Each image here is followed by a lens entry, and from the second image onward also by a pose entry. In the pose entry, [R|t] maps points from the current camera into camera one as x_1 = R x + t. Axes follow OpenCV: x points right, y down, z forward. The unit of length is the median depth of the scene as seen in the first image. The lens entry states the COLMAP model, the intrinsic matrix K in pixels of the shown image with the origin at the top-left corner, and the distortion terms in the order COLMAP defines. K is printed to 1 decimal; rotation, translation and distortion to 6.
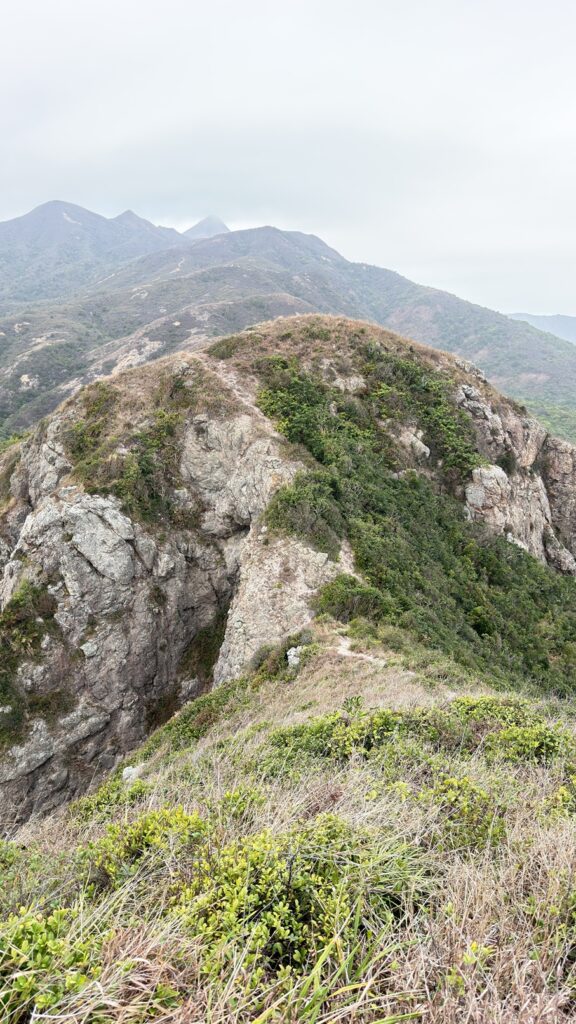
lens RADIAL K [[707.9, 0, 283.0], [0, 707.9, 524.8], [0, 0, 1]] dist [0.079655, -0.099563]
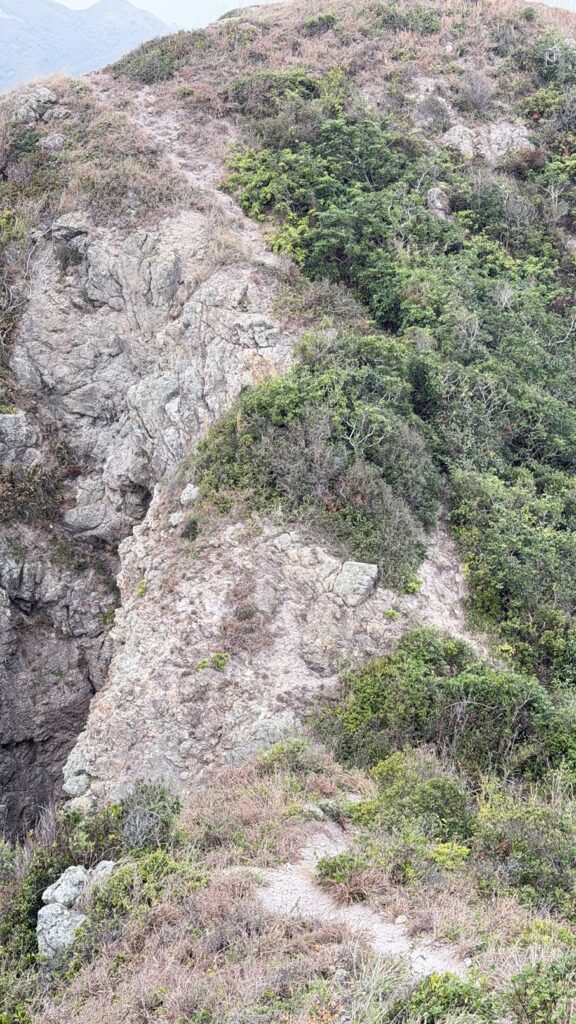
lens RADIAL K [[1404.5, 0, 282.6], [0, 1404.5, 532.9], [0, 0, 1]] dist [0.090661, 0.000000]
pose [[0.995651, 0.010767, -0.092535, 0.067950], [-0.015939, 0.998340, -0.055340, 0.053125], [0.091786, 0.056575, 0.994170, 0.321595]]
